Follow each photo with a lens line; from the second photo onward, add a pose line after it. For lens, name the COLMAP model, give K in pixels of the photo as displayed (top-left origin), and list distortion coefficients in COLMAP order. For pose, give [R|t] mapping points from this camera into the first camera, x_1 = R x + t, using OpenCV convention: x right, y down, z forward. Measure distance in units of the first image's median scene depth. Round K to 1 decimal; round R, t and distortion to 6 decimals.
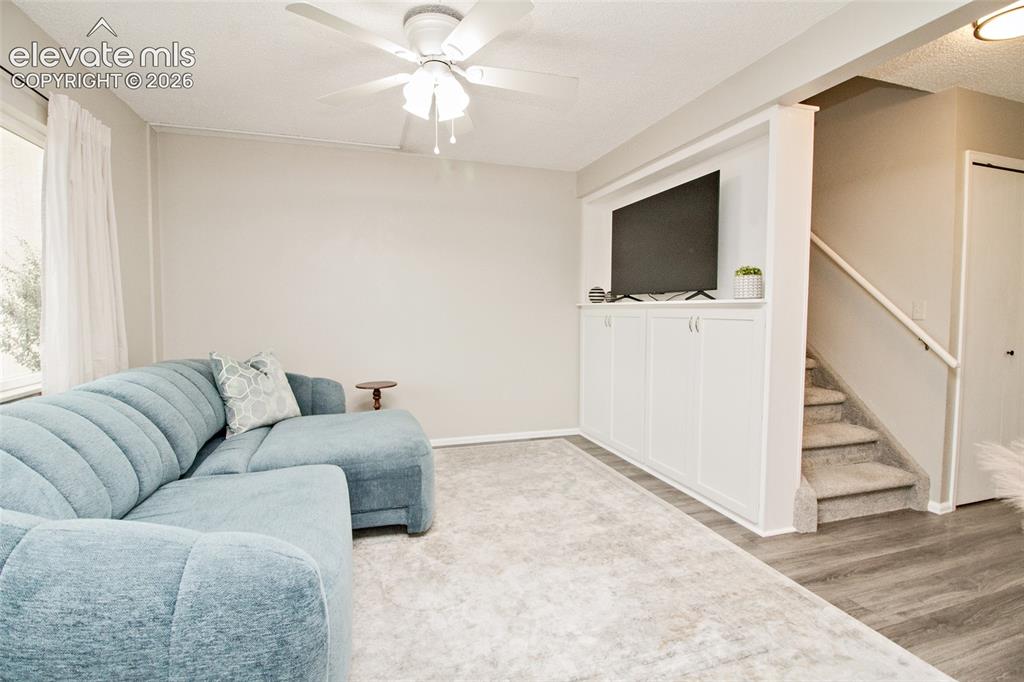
lens RADIAL K [[482.5, 0, 511.1], [0, 482.5, 334.2], [0, 0, 1]] dist [0.001311, -0.011004]
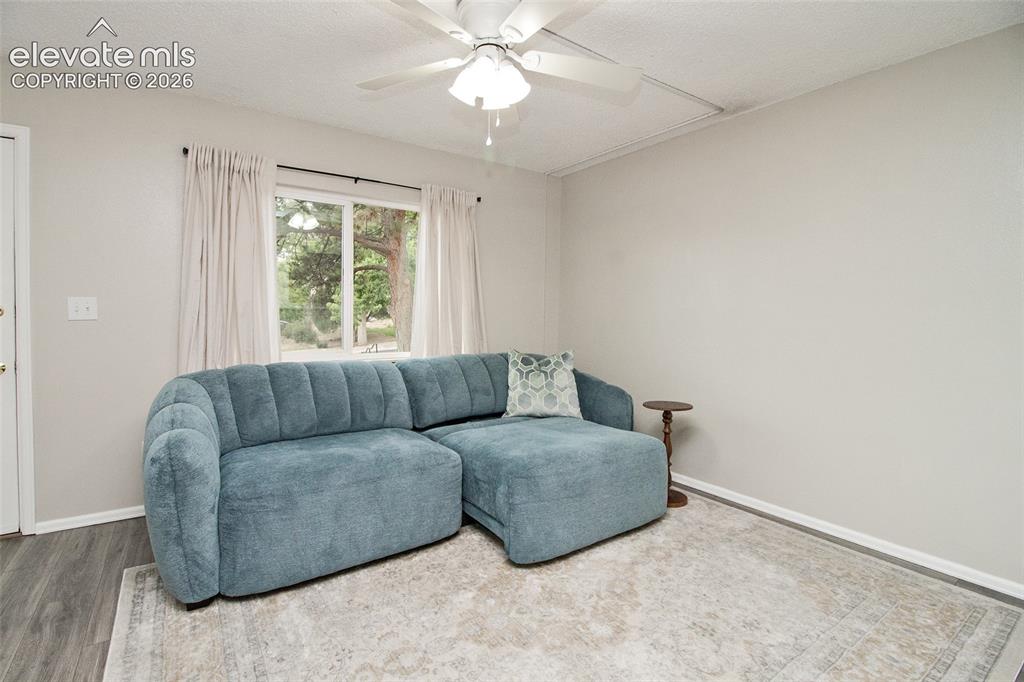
lens RADIAL K [[482.5, 0, 511.1], [0, 482.5, 334.2], [0, 0, 1]] dist [0.001311, -0.011004]
pose [[0.275896, 0.042842, -0.960232, 0.465266], [-0.060326, 0.997808, 0.027185, -0.028381], [0.959293, 0.050427, 0.277875, 0.502049]]
